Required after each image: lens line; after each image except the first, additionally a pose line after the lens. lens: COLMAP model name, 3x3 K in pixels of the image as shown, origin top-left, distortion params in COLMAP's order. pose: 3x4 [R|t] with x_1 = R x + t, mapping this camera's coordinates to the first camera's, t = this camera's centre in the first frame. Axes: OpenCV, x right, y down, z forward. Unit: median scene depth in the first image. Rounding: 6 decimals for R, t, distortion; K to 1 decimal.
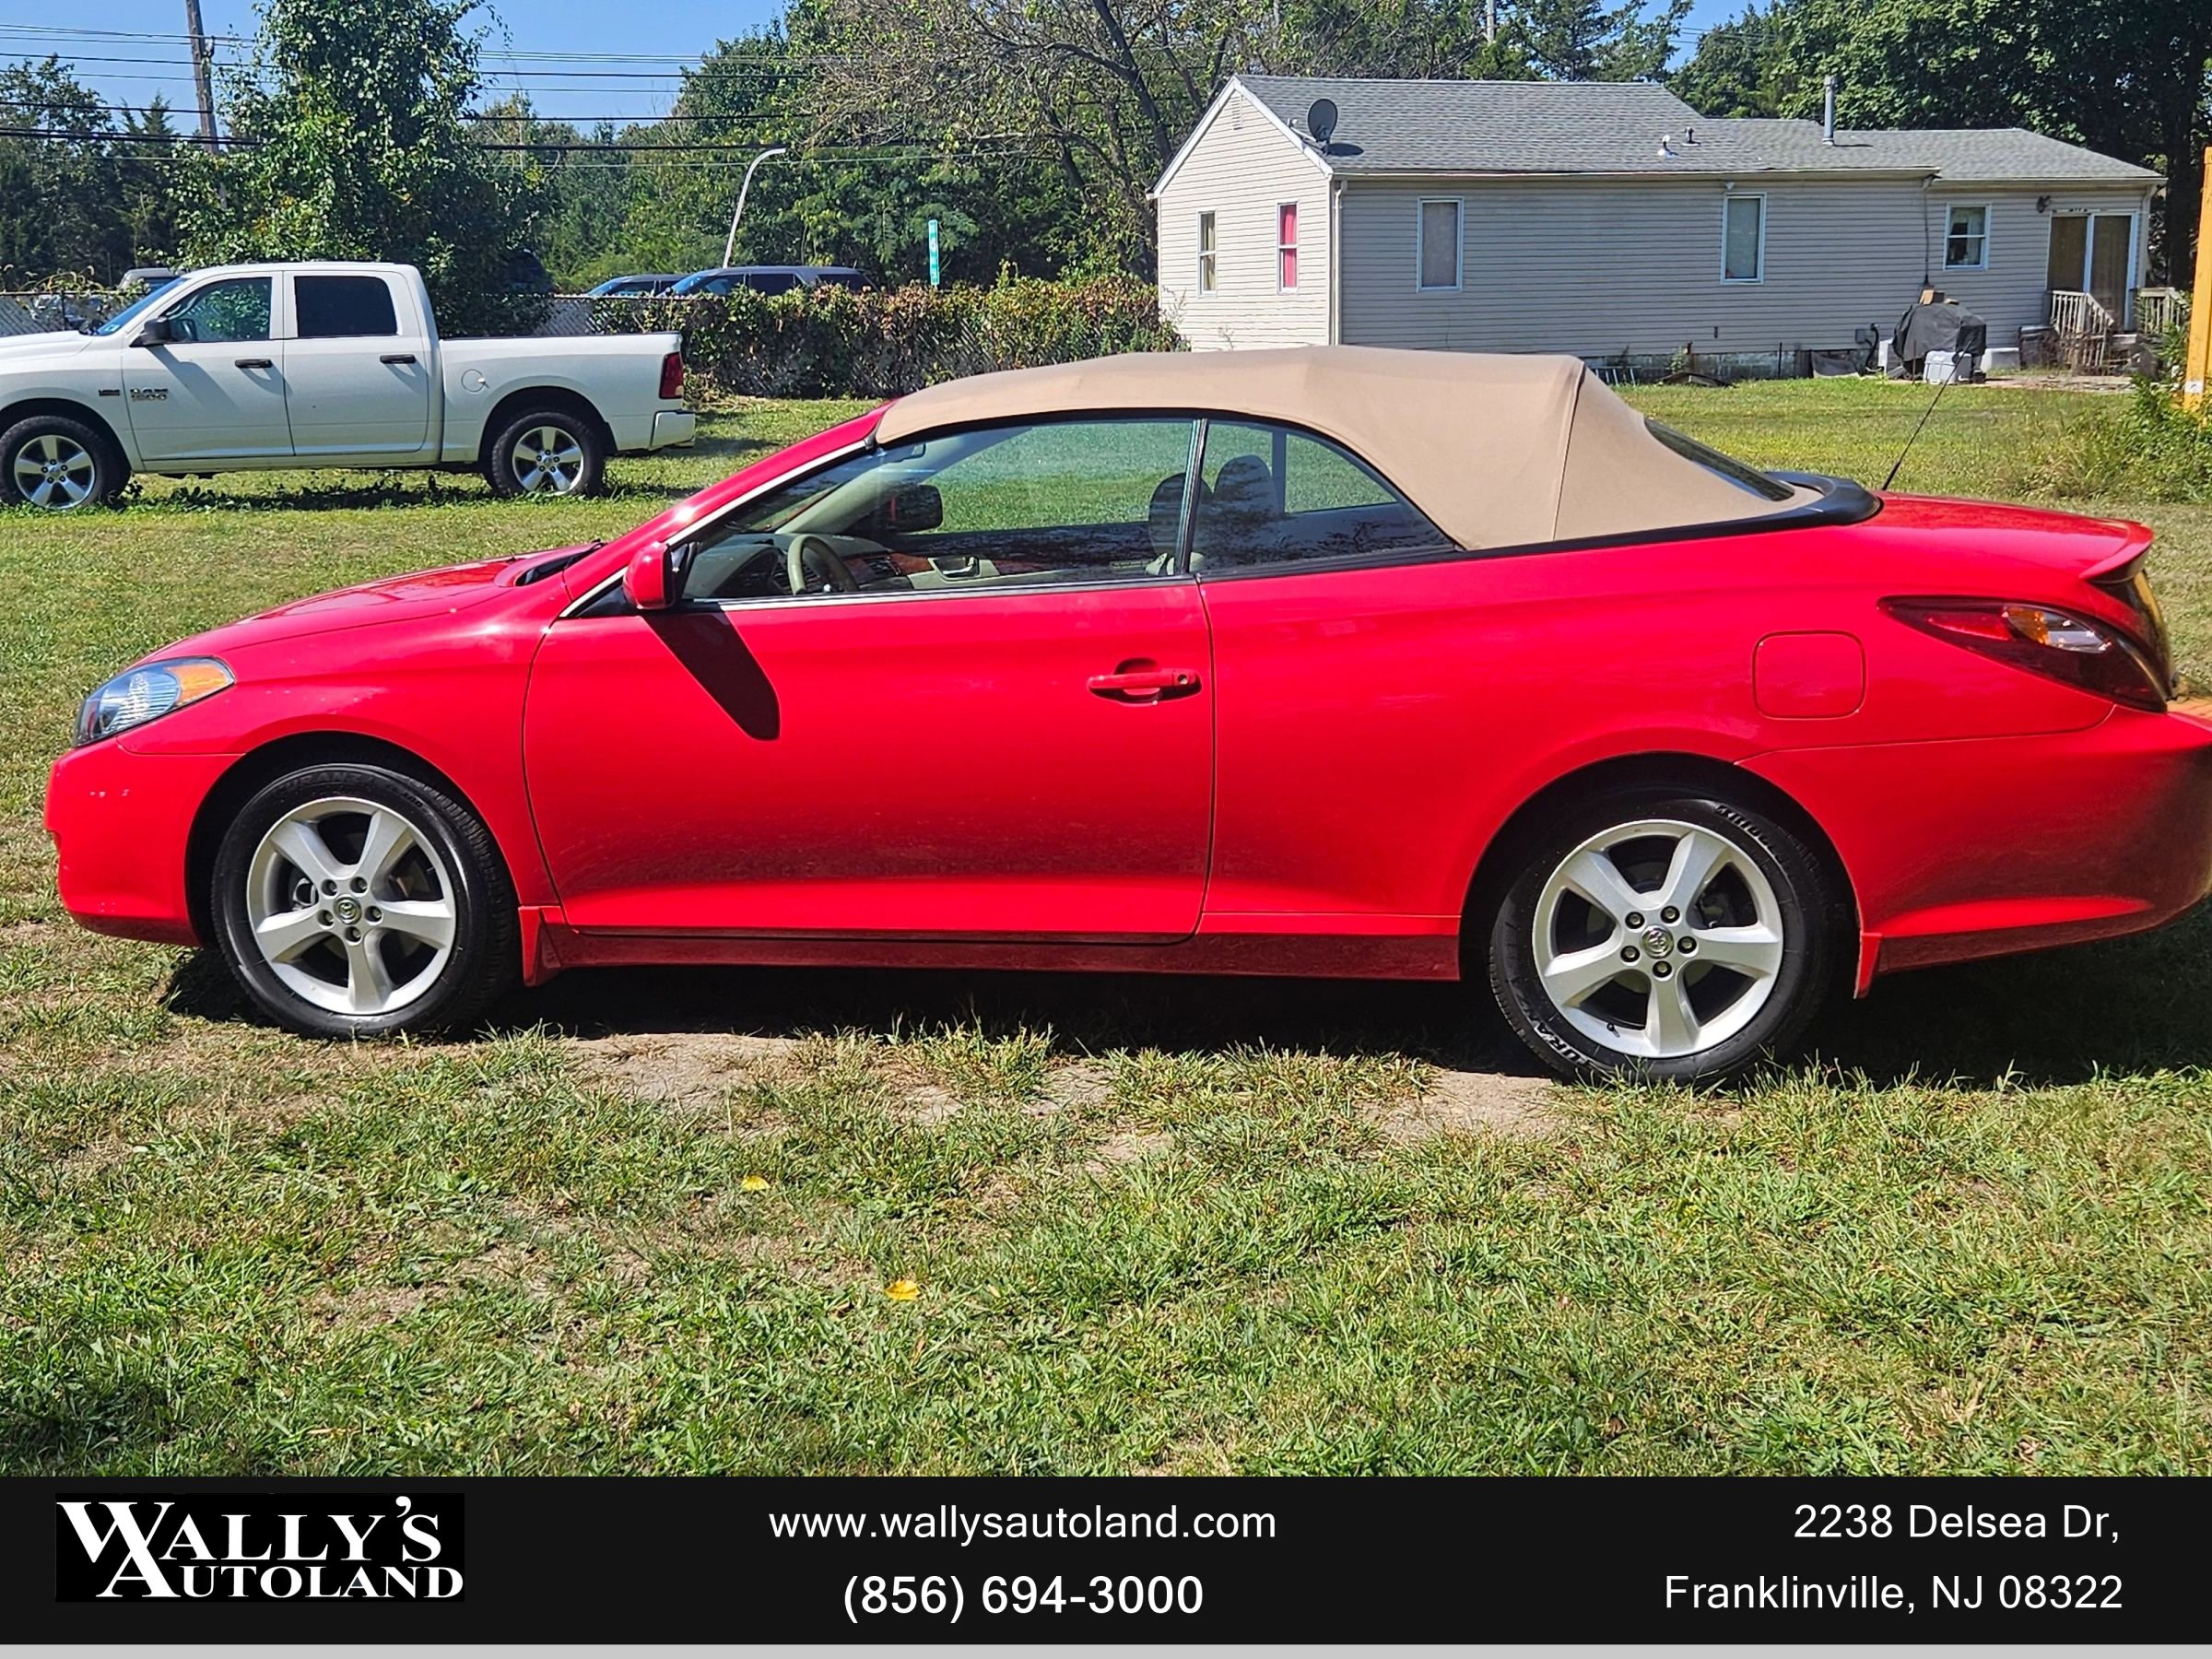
lens RADIAL K [[2399.6, 0, 1113.0], [0, 2399.6, 836.2], [0, 0, 1]] dist [0.050593, 0.000000]
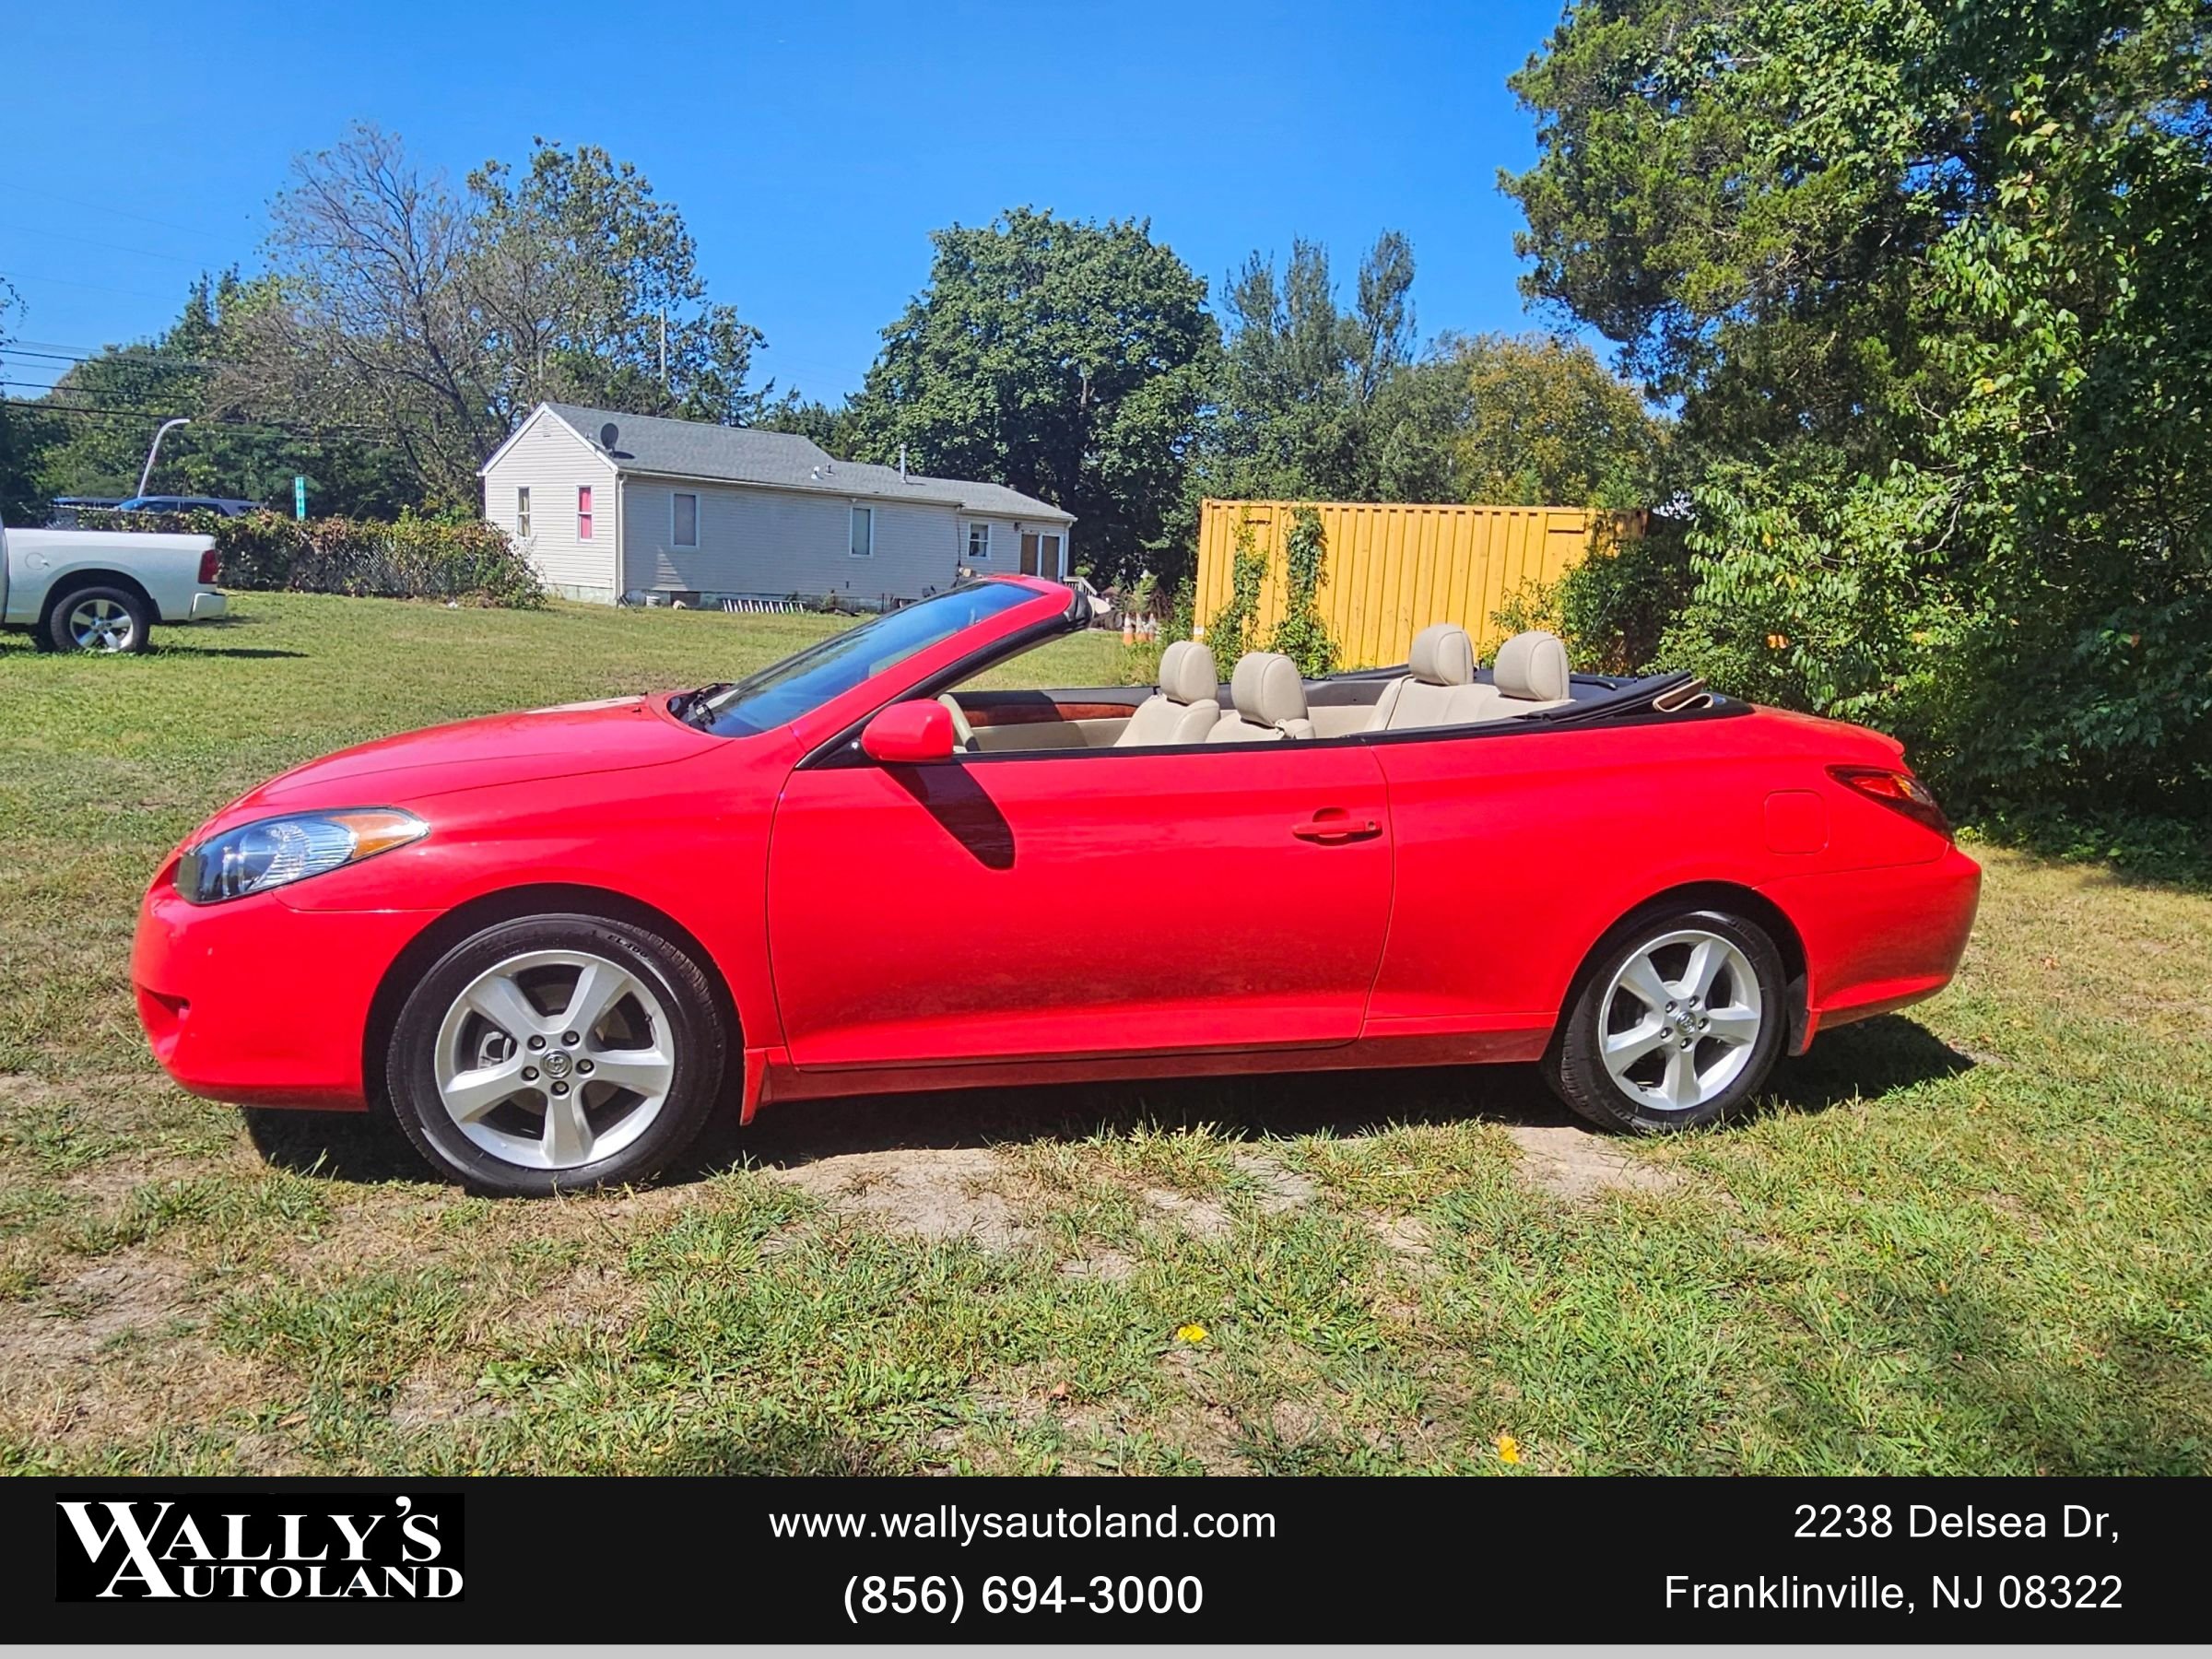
lens RADIAL K [[1429.8, 0, 1082.6], [0, 1429.8, 837.1], [0, 0, 1]] dist [-0.010125, 0.002542]
pose [[0.907711, -0.012753, 0.419403, -0.078051], [0.025273, 0.999385, -0.024310, -0.009020], [-0.418835, 0.032666, 0.907475, 0.081453]]
